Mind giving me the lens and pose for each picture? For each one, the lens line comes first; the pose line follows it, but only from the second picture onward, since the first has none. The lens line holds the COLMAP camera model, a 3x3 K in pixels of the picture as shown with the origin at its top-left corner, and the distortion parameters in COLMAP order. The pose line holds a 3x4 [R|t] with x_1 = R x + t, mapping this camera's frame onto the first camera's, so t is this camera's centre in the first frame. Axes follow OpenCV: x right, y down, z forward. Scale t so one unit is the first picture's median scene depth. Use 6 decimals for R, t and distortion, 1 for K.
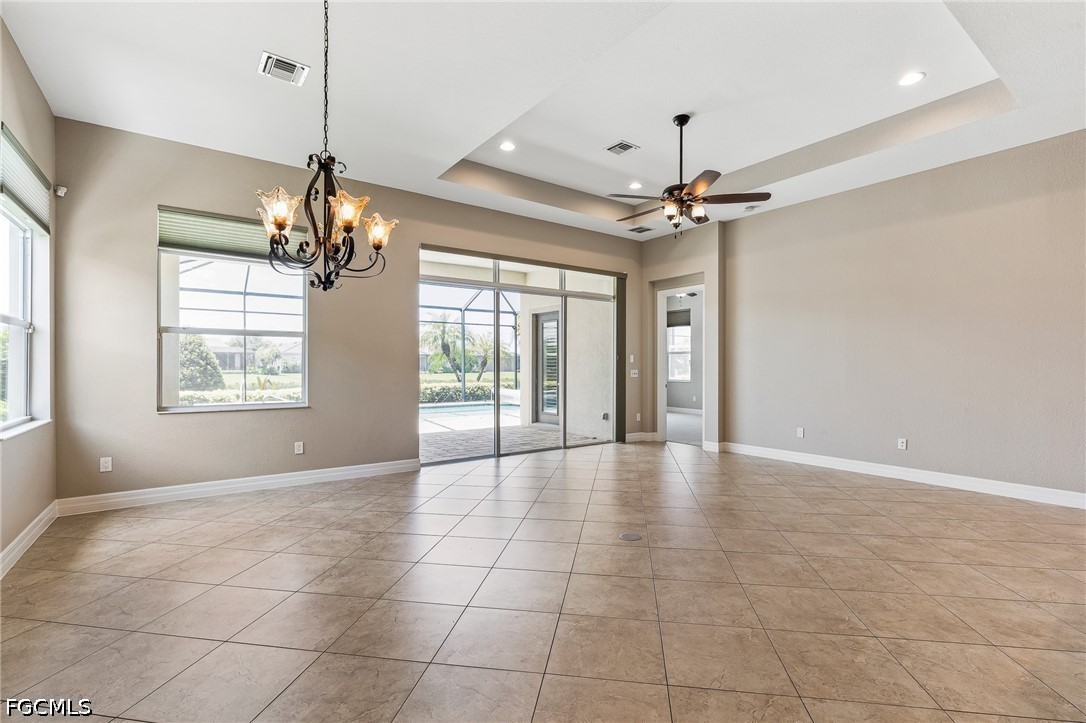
lens RADIAL K [[505.3, 0, 543.0], [0, 505.3, 361.5], [0, 0, 1]] dist [-0.009085, -0.000117]
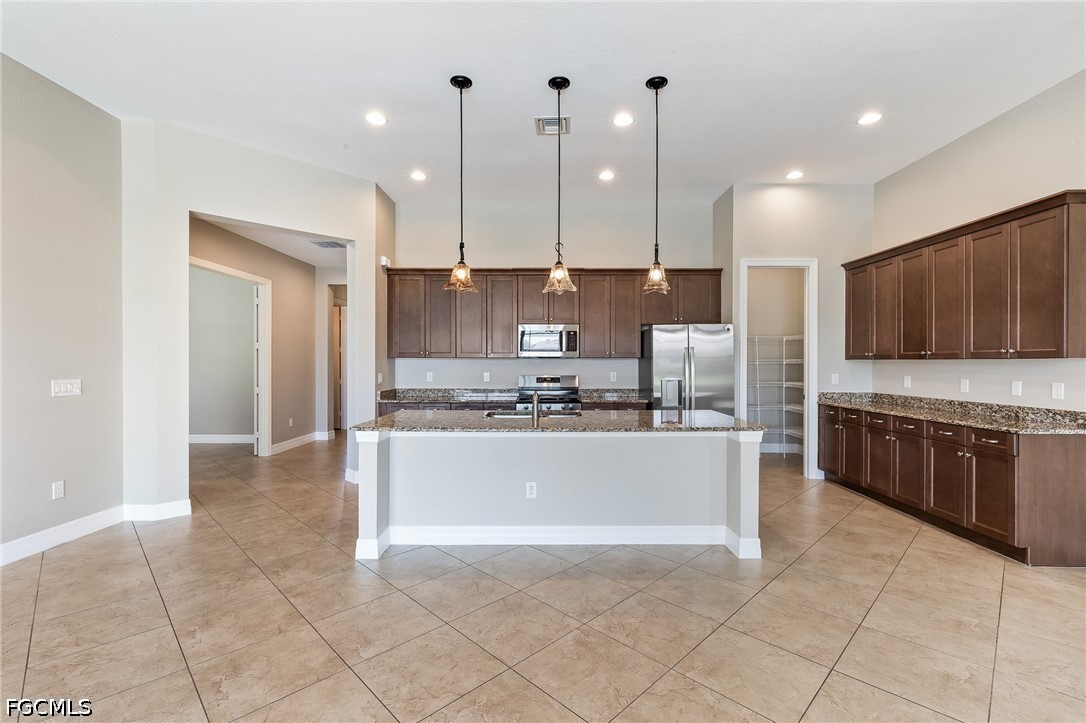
lens RADIAL K [[468.8, 0, 548.2], [0, 468.8, 364.8], [0, 0, 1]] dist [-0.000601, -0.000144]
pose [[-0.804335, -0.002978, 0.594169, 0.067603], [-0.002514, 0.999996, 0.001610, -0.011208], [-0.594171, -0.000199, -0.804339, 1.064631]]
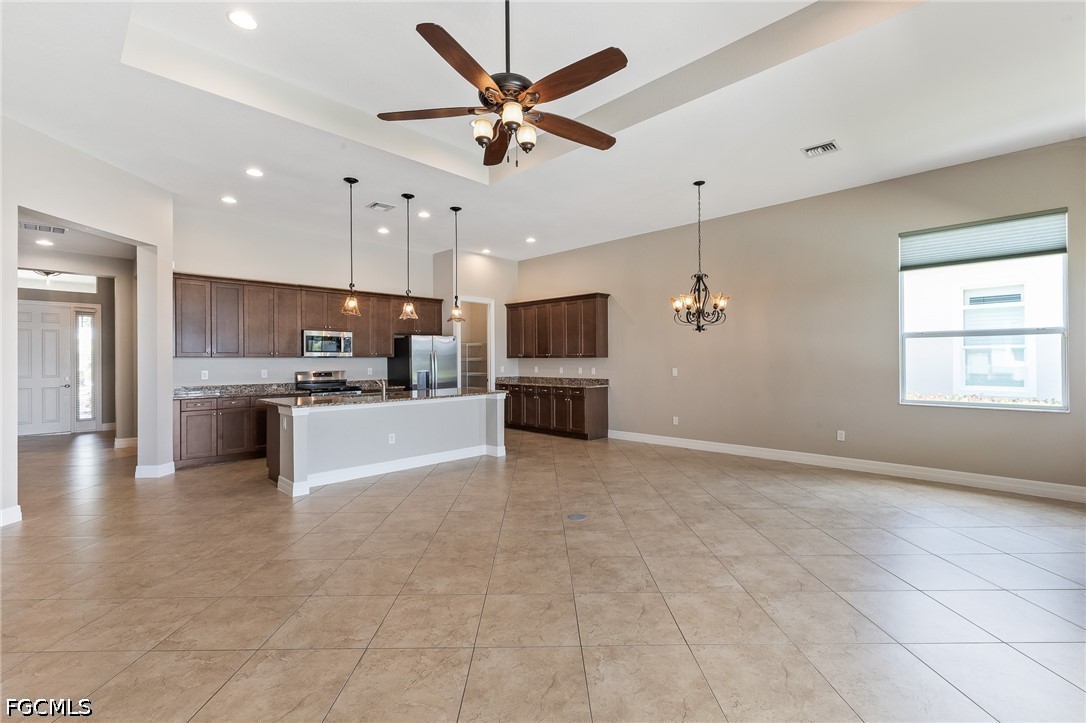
lens RADIAL K [[472.3, 0, 528.5], [0, 472.3, 358.5], [0, 0, 1]] dist [-0.001019, -0.000079]
pose [[-0.990999, 0.005883, -0.133740, 0.379059], [0.006923, 0.999949, -0.007318, -0.006093], [0.133690, -0.008178, -0.990989, 1.830835]]
